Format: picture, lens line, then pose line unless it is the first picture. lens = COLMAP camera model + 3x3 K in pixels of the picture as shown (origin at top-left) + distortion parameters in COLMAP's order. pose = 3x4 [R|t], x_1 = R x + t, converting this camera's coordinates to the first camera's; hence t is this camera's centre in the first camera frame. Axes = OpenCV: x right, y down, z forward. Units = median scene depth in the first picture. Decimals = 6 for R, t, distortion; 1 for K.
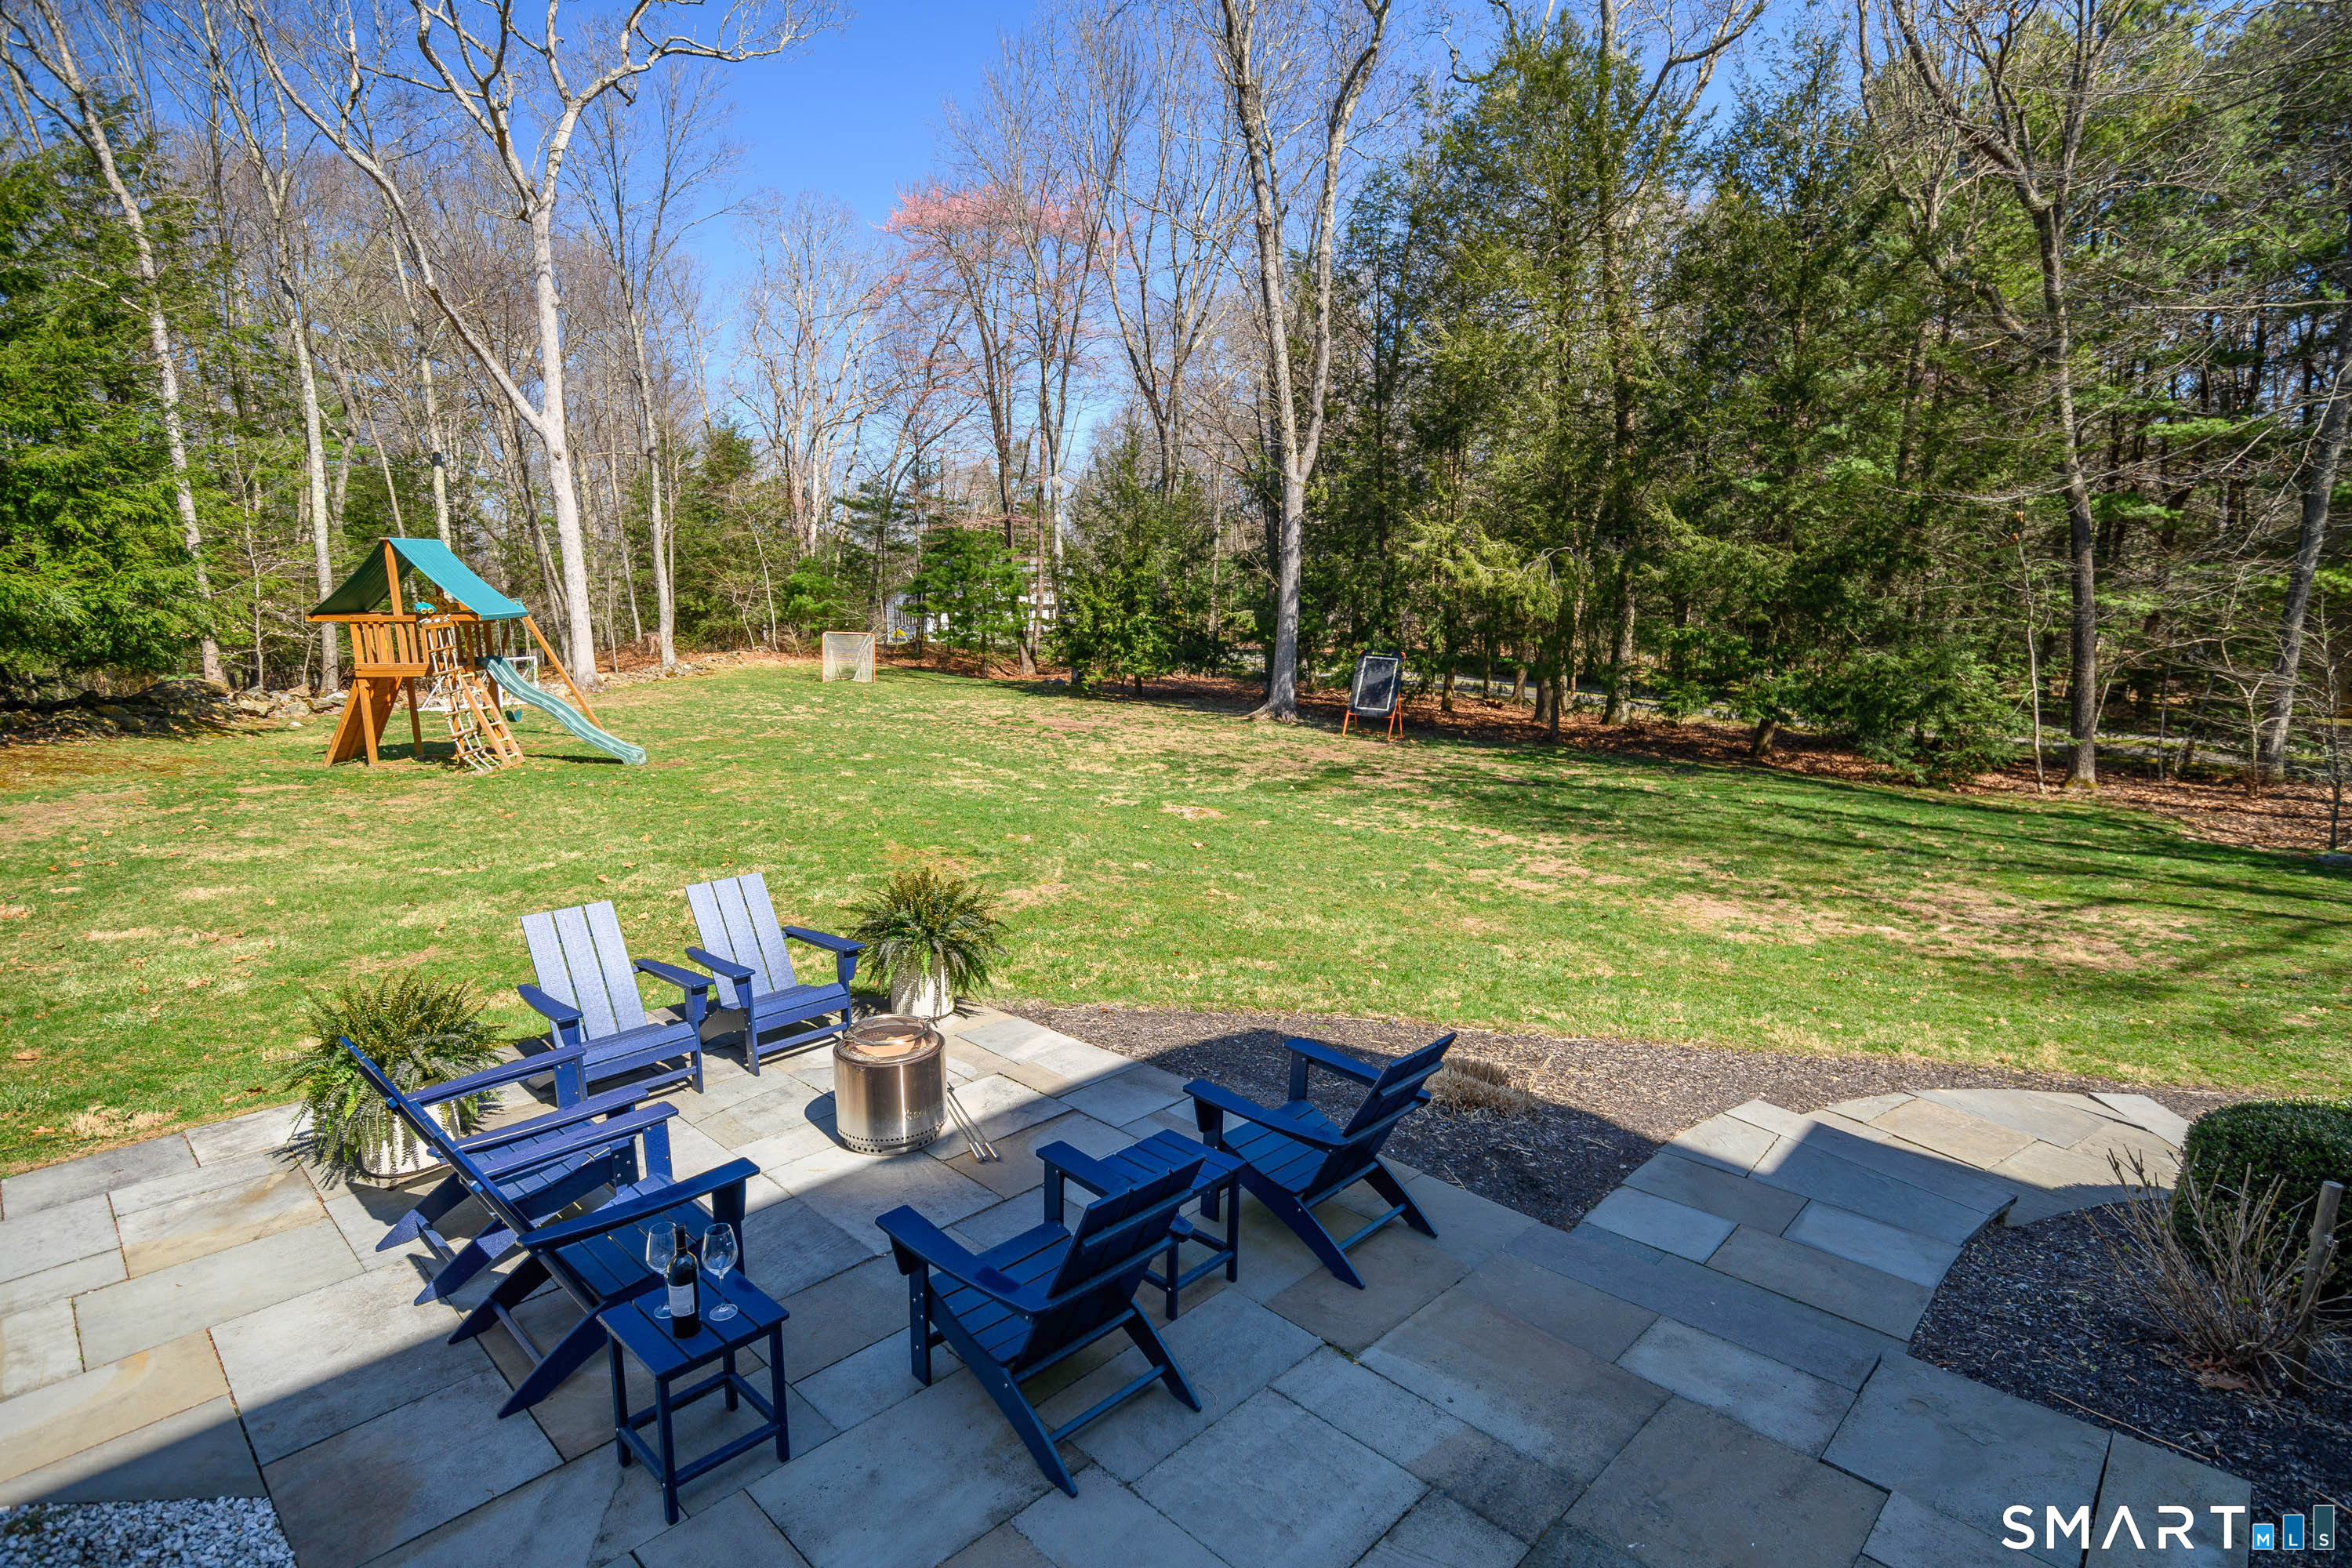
lens RADIAL K [[1190.9, 0, 1176.0], [0, 1190.9, 784.0], [0, 0, 1]] dist [-0.002725, 0.001749]
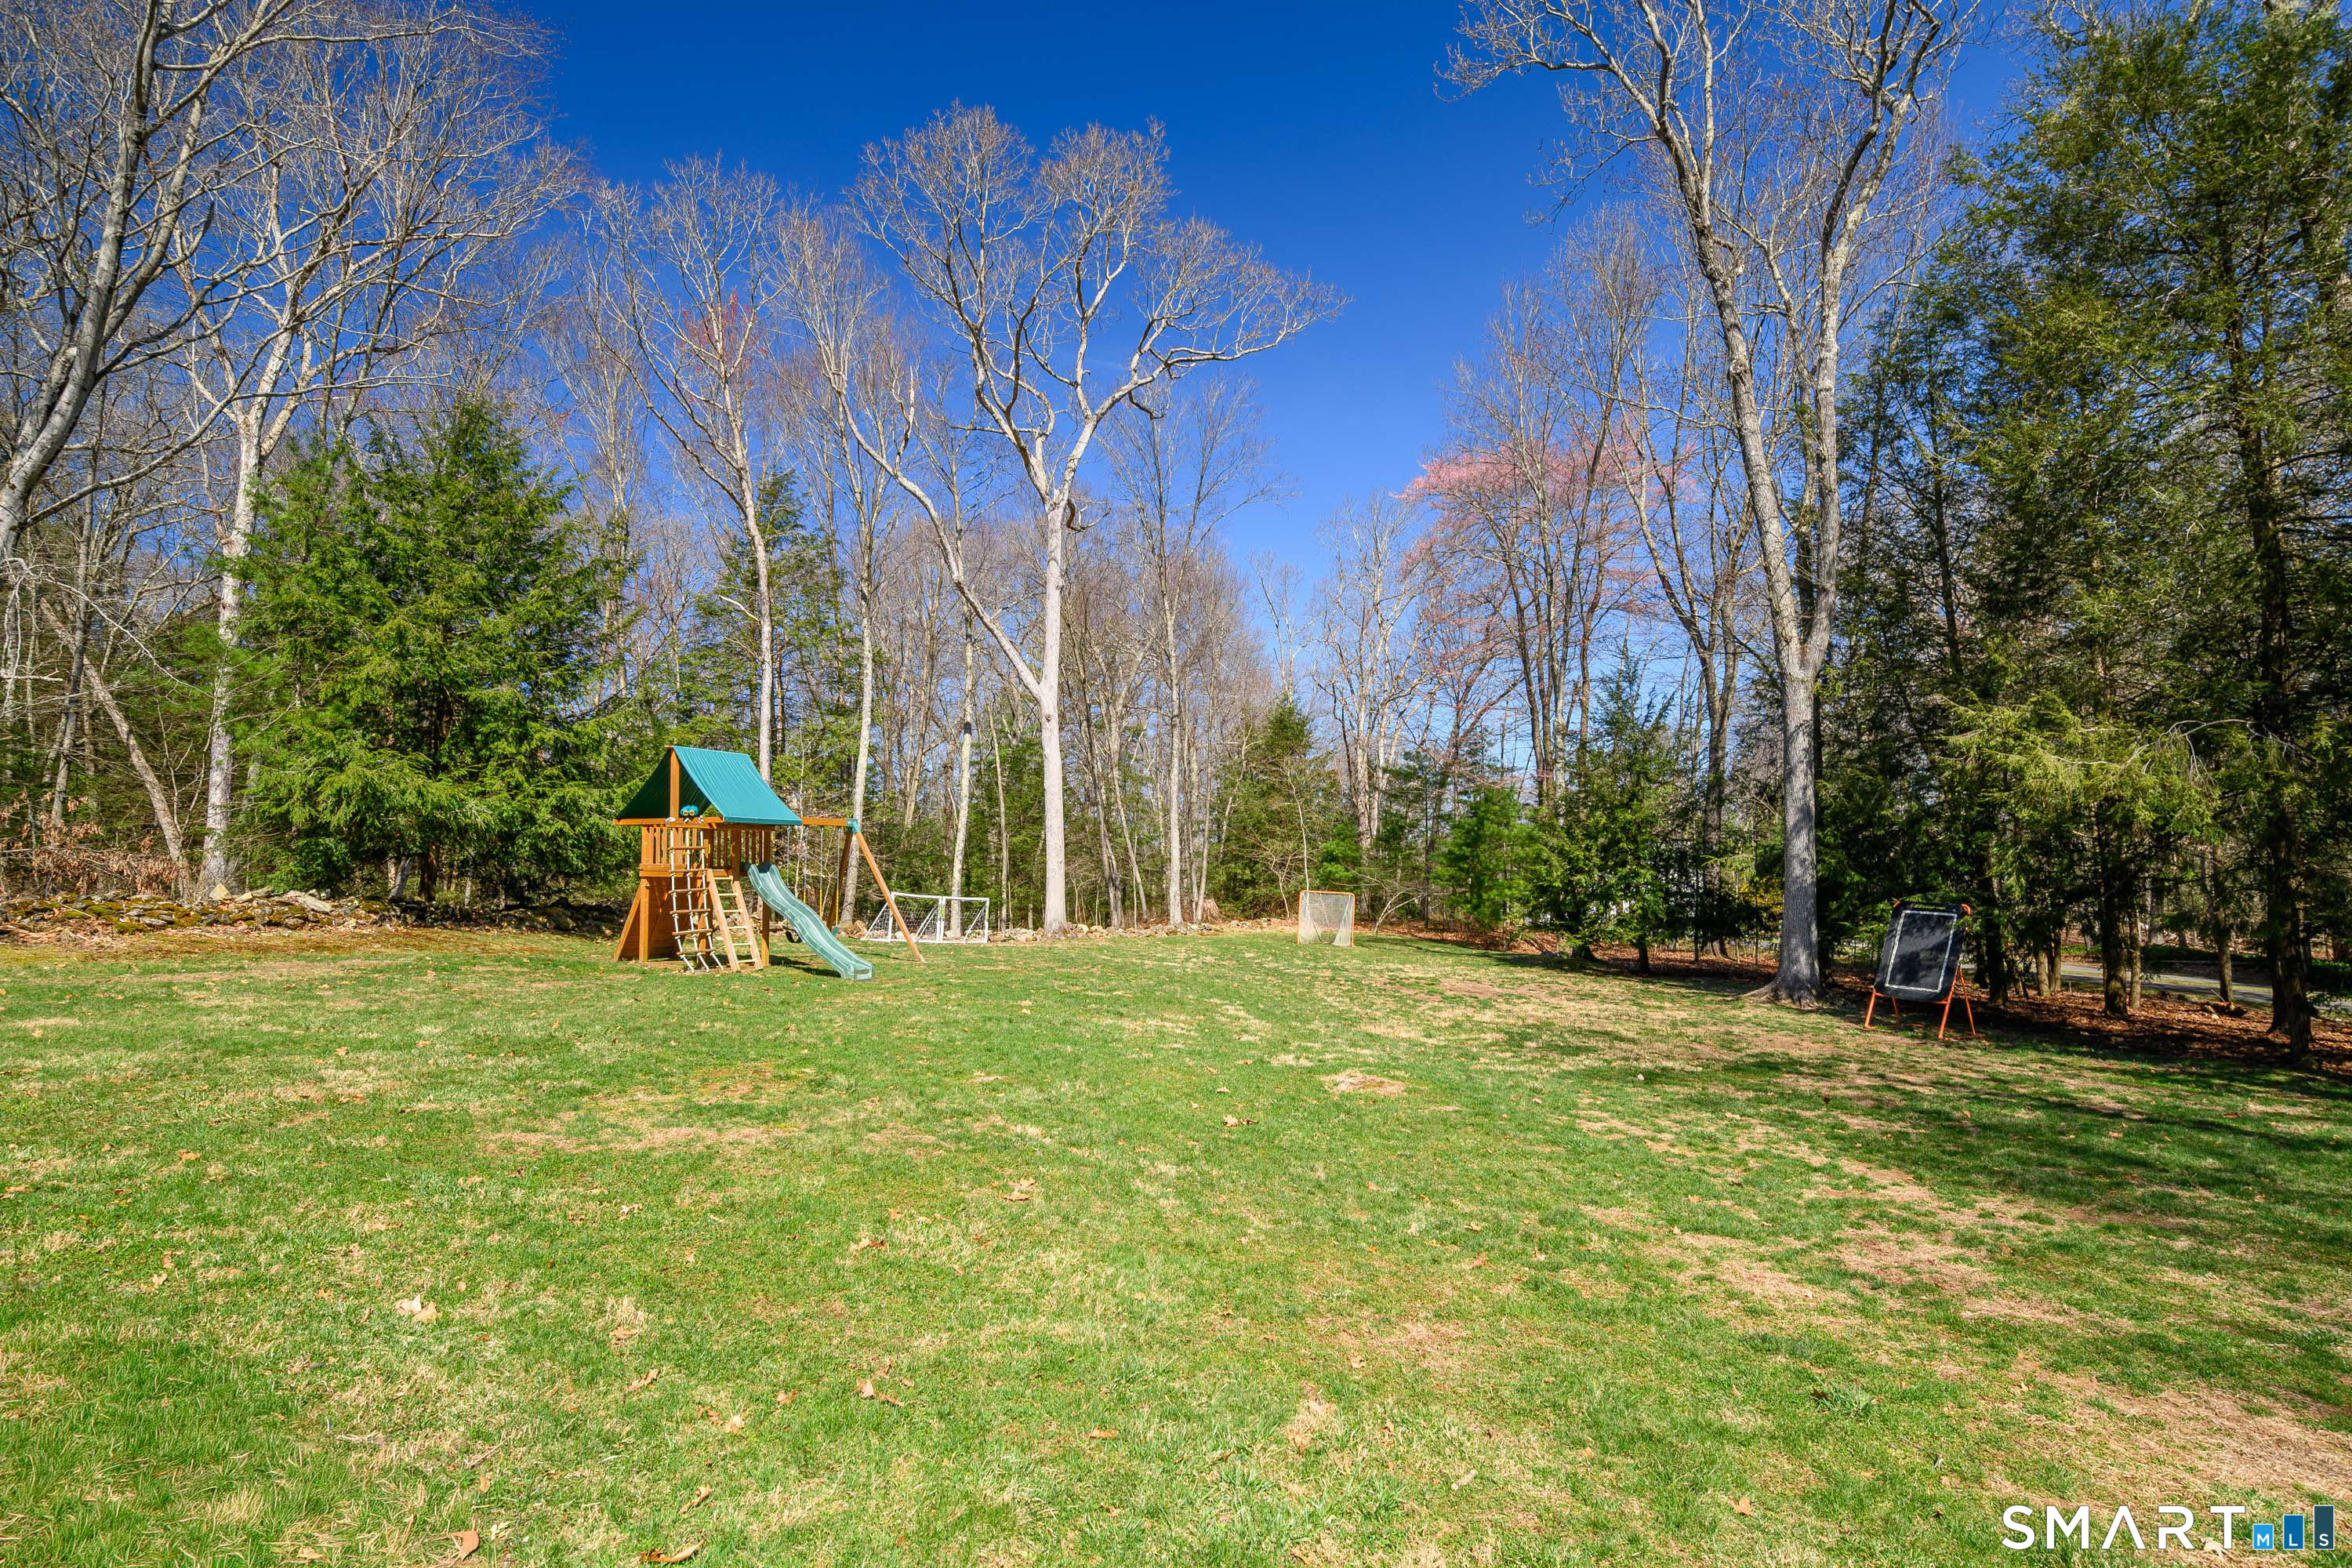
lens RADIAL K [[1190.9, 0, 1176.0], [0, 1190.9, 784.0], [0, 0, 1]] dist [-0.002725, 0.001749]
pose [[0.848773, -0.036931, -0.527466, 0.642186], [-0.095355, 0.970512, -0.221391, 0.044916], [0.520088, 0.238207, 0.820223, 0.822483]]
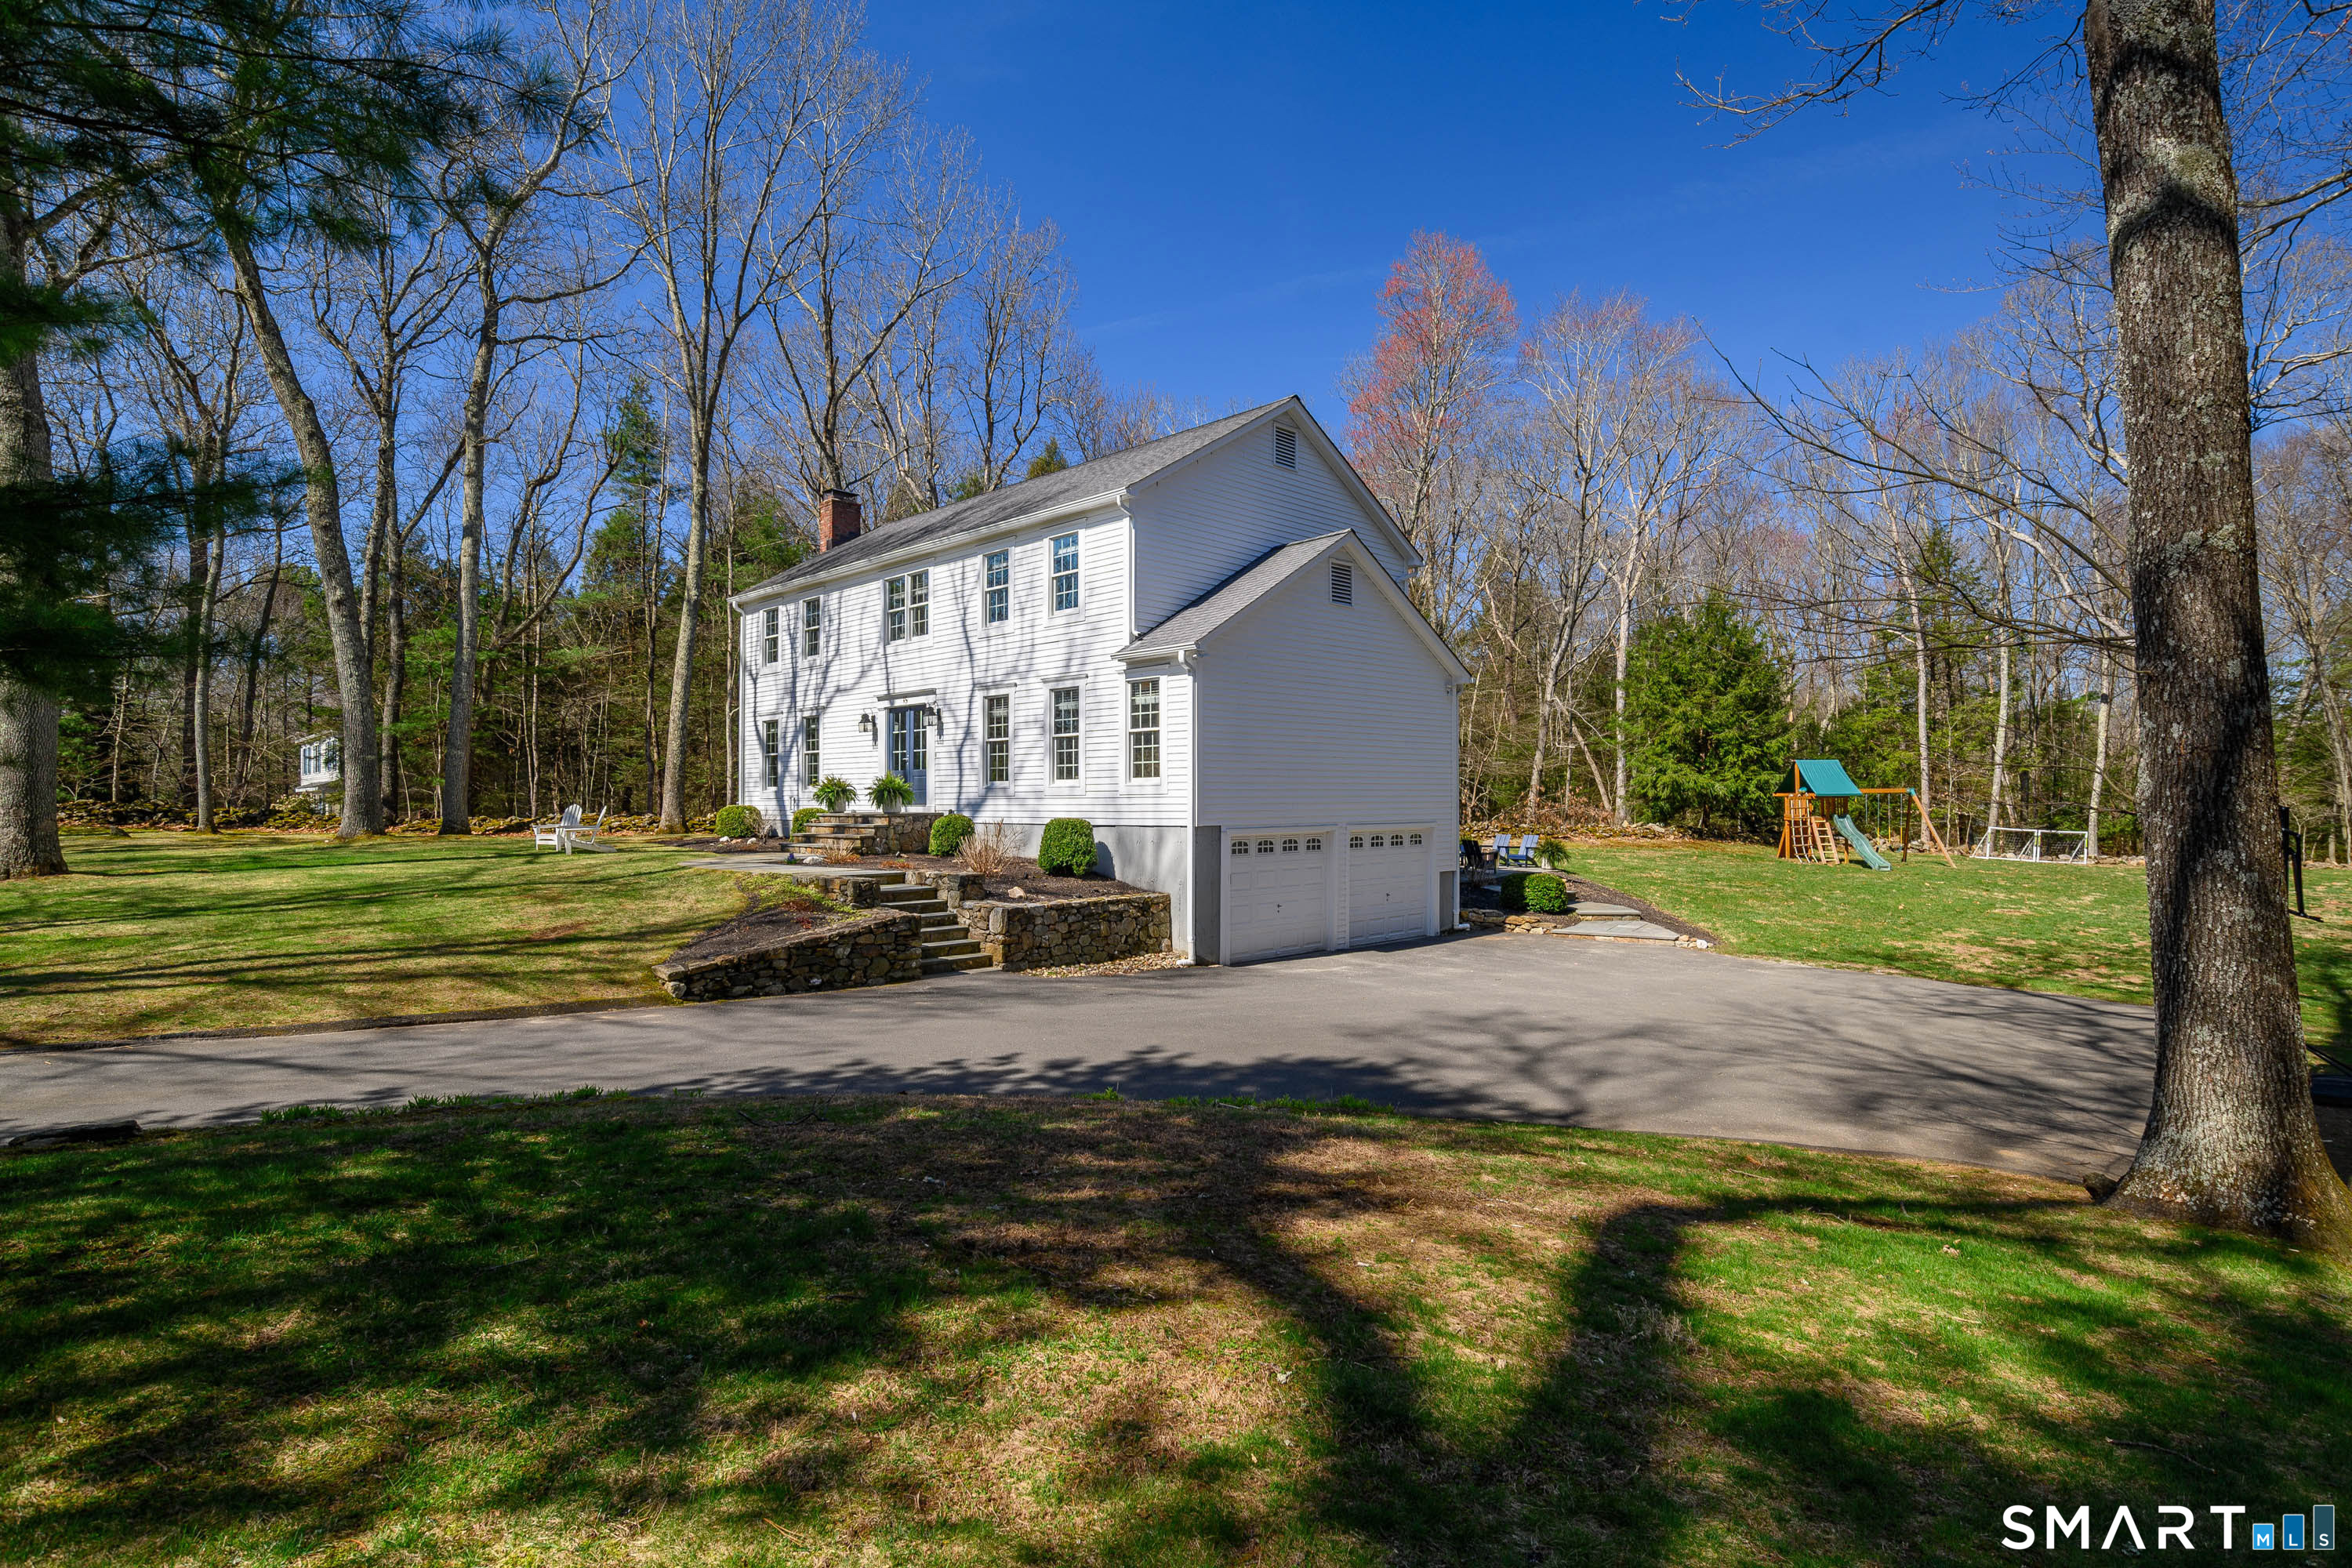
lens RADIAL K [[1190.9, 0, 1176.0], [0, 1190.9, 784.0], [0, 0, 1]] dist [-0.002725, 0.001749]
pose [[-0.019089, -0.007610, -0.999789, 3.530389], [-0.171744, 0.985133, -0.004219, 0.121124], [0.984957, 0.171628, -0.020112, -0.216762]]
